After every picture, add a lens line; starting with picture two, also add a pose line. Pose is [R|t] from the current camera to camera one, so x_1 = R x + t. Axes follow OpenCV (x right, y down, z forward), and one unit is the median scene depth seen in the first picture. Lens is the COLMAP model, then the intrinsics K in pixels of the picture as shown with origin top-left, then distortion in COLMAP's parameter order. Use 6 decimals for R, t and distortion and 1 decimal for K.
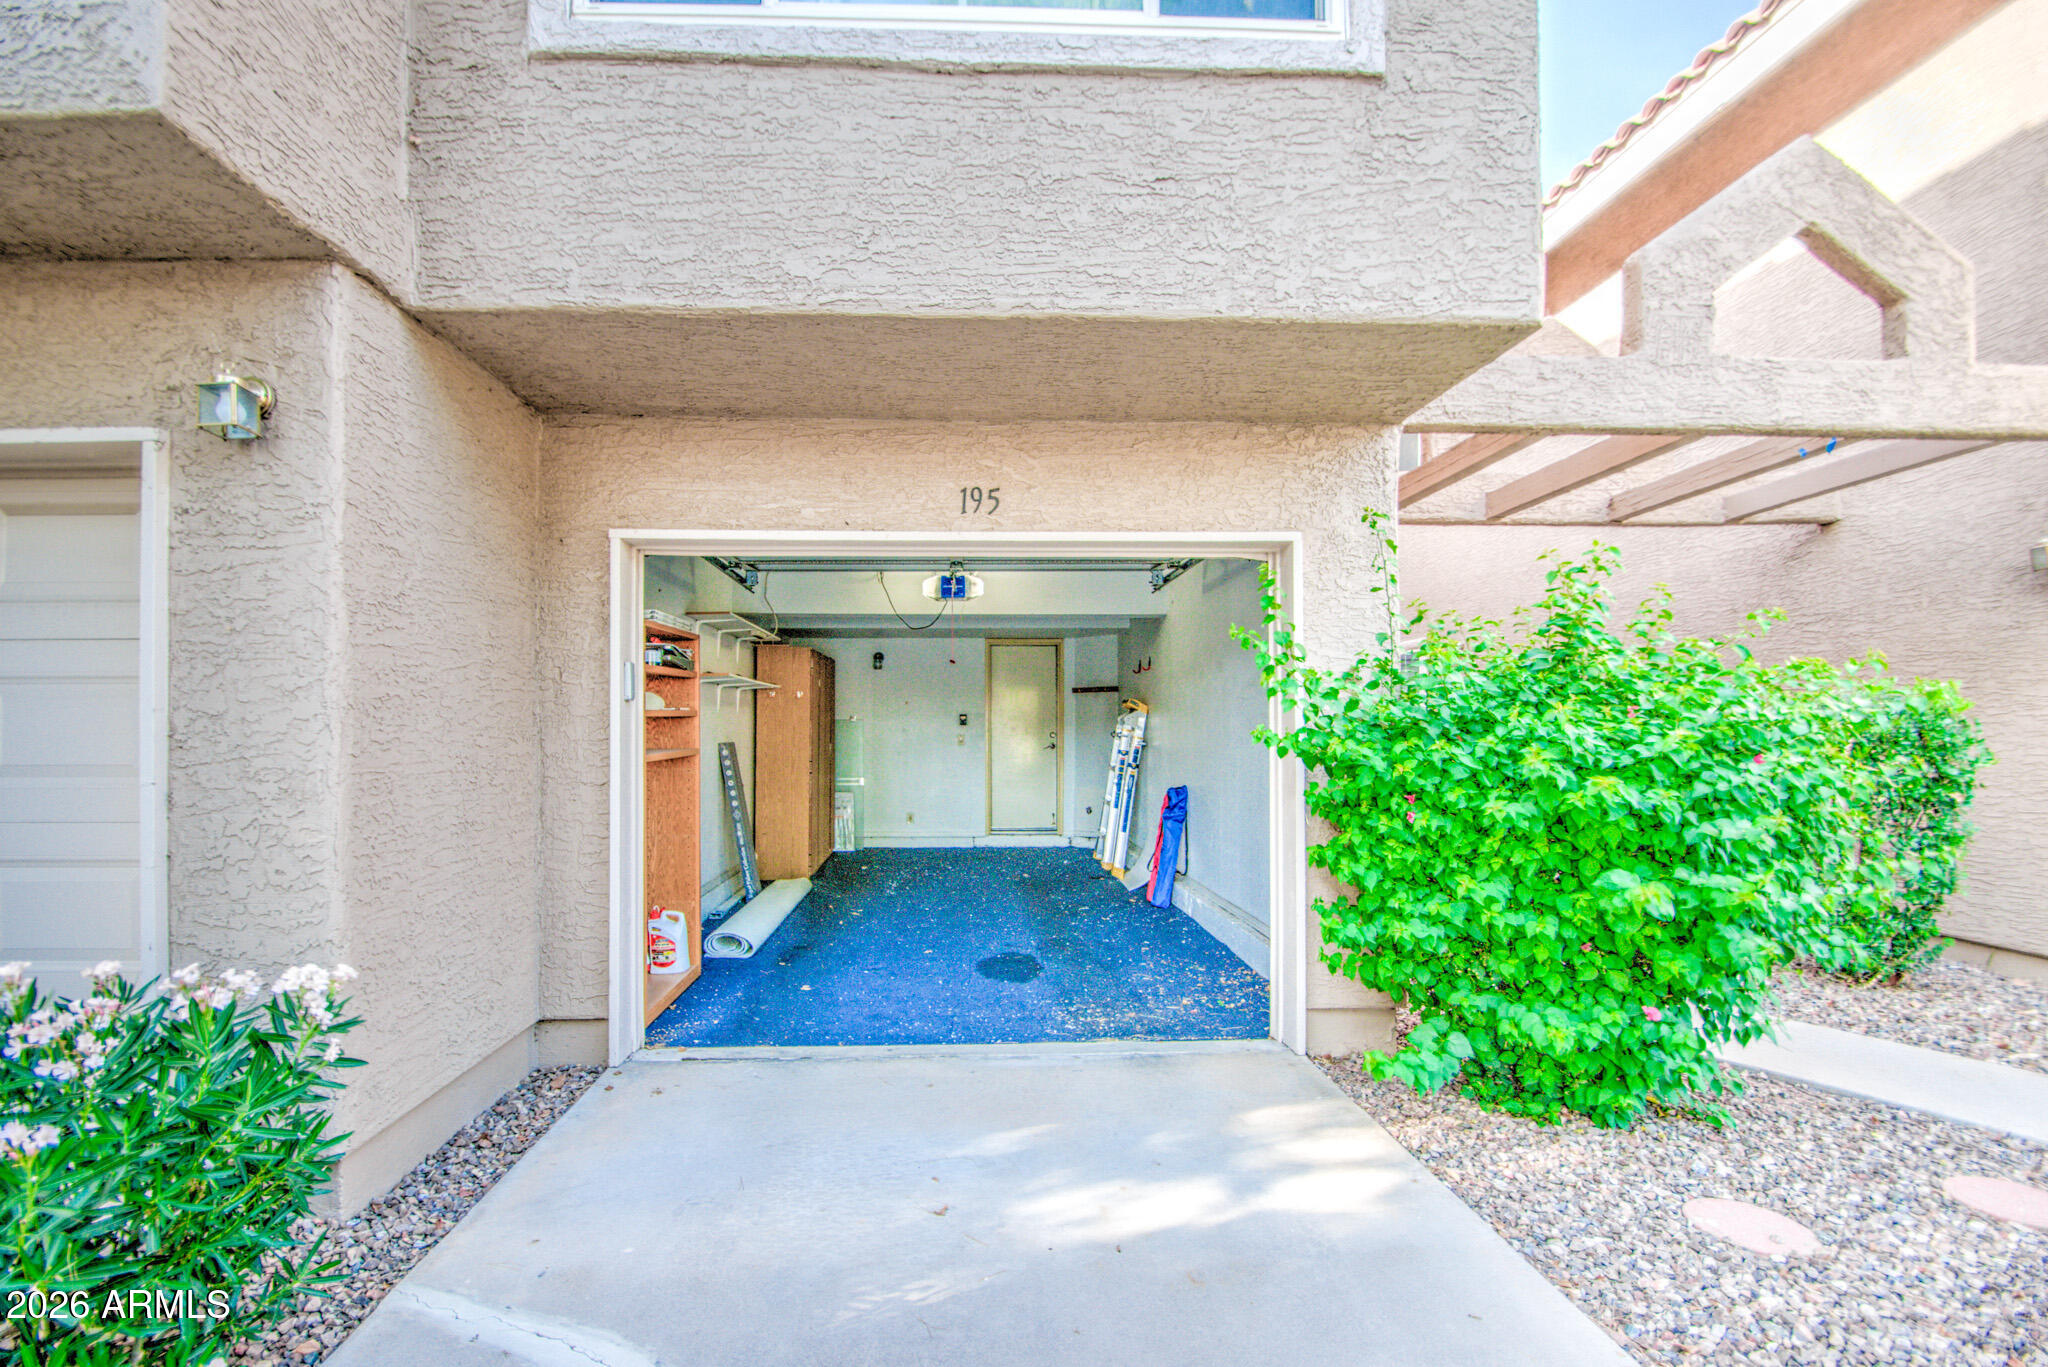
lens RADIAL K [[910.6, 0, 1010.7], [0, 910.6, 707.9], [0, 0, 1]] dist [-0.013908, -0.000461]
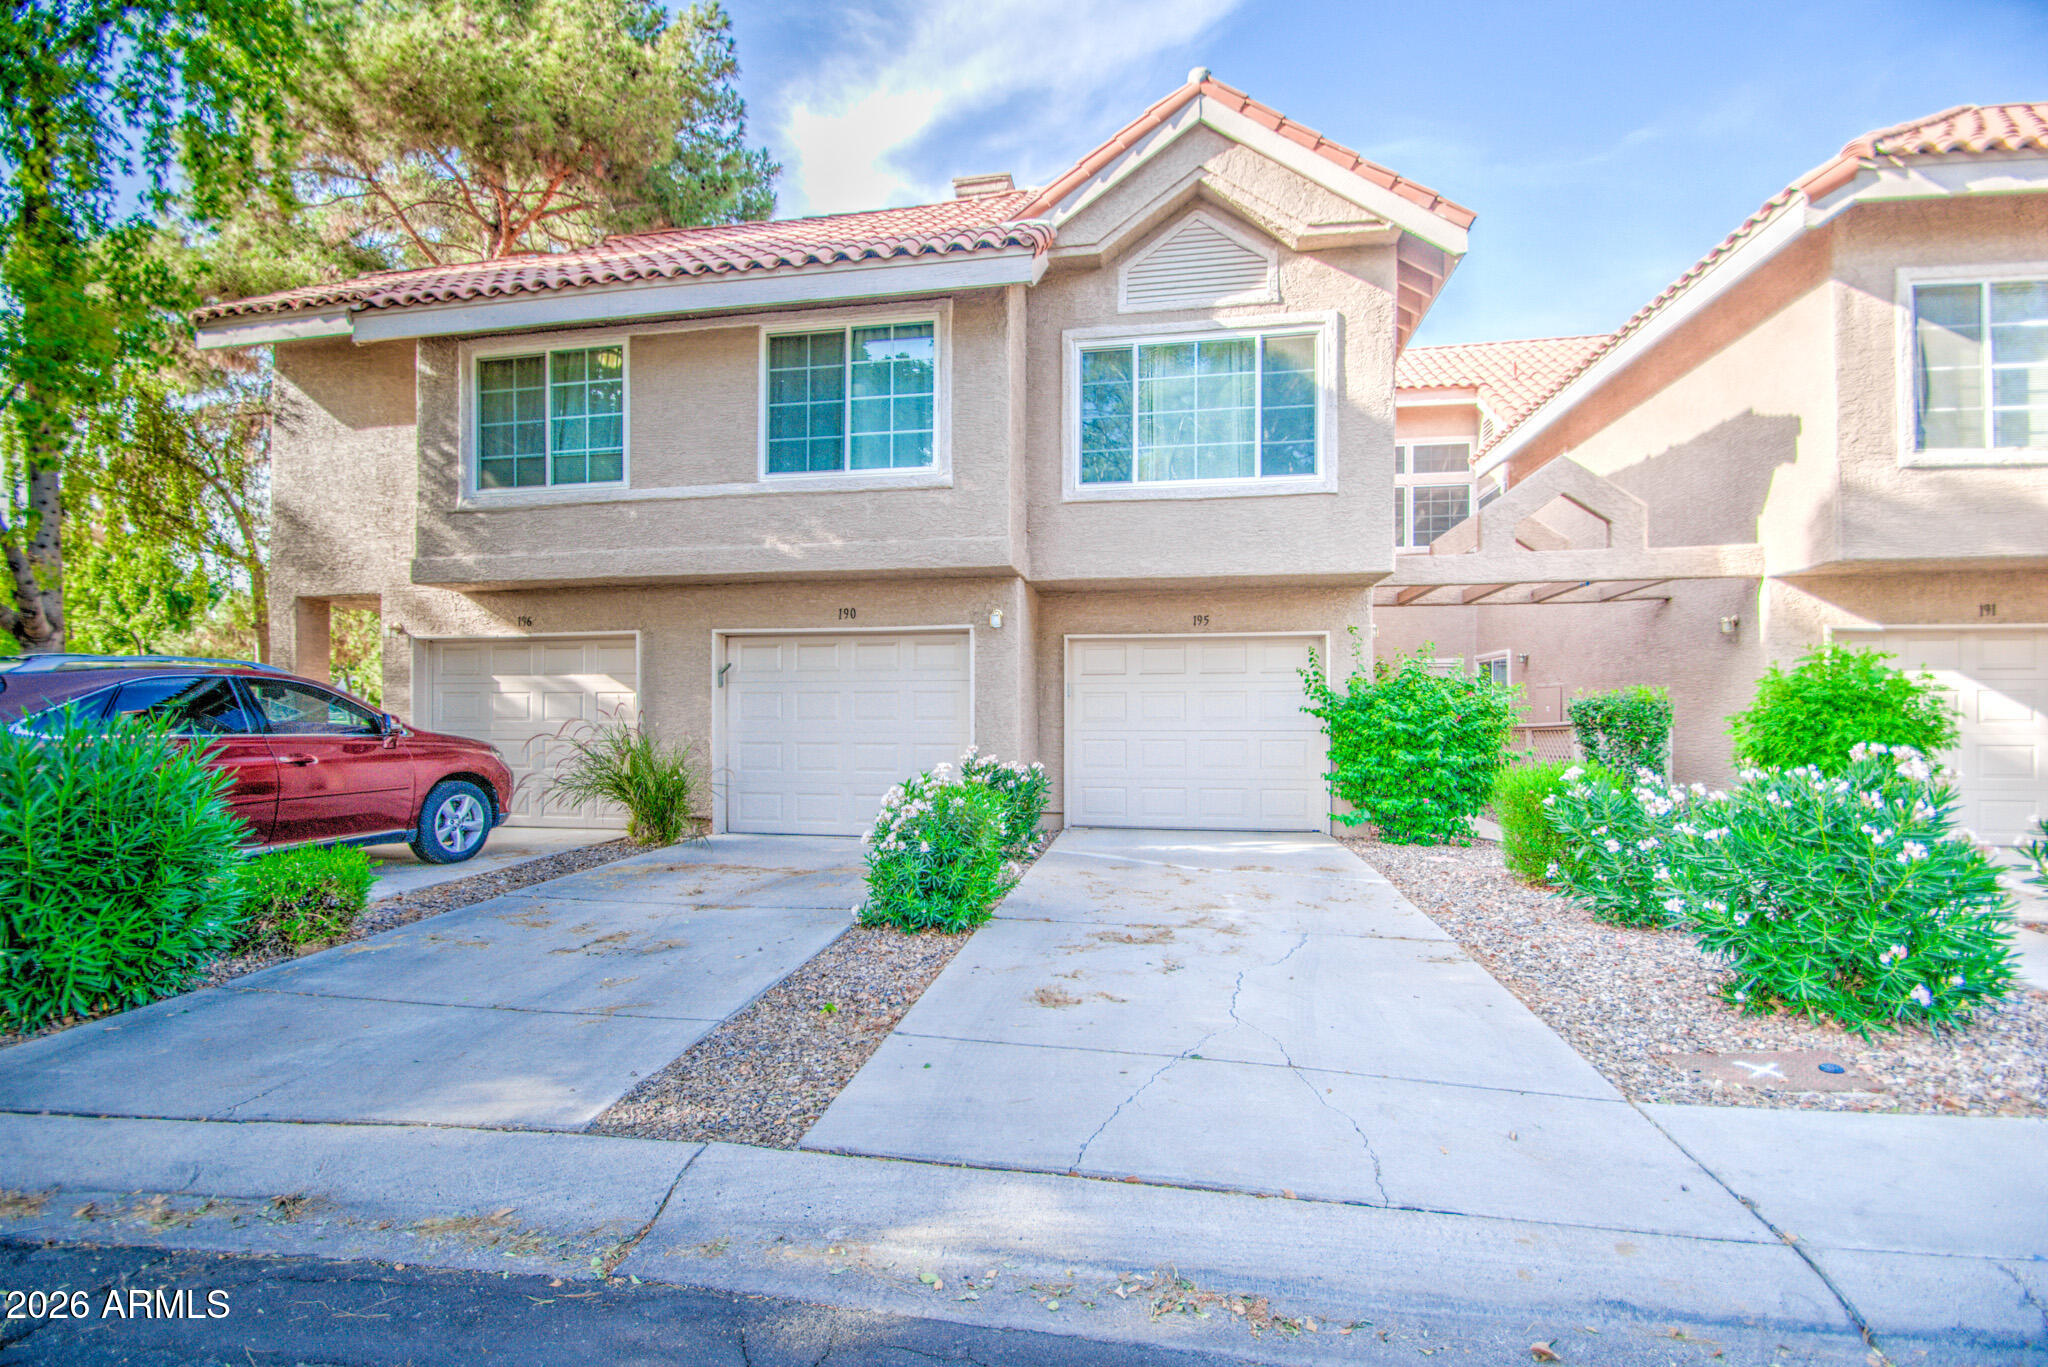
lens RADIAL K [[910.6, 0, 1010.7], [0, 910.6, 707.9], [0, 0, 1]] dist [-0.013908, -0.000461]
pose [[0.967763, 0.001106, -0.251859, 0.095858], [0.002269, 0.999912, 0.013108, -0.011978], [0.251851, -0.013257, 0.967675, -1.740567]]
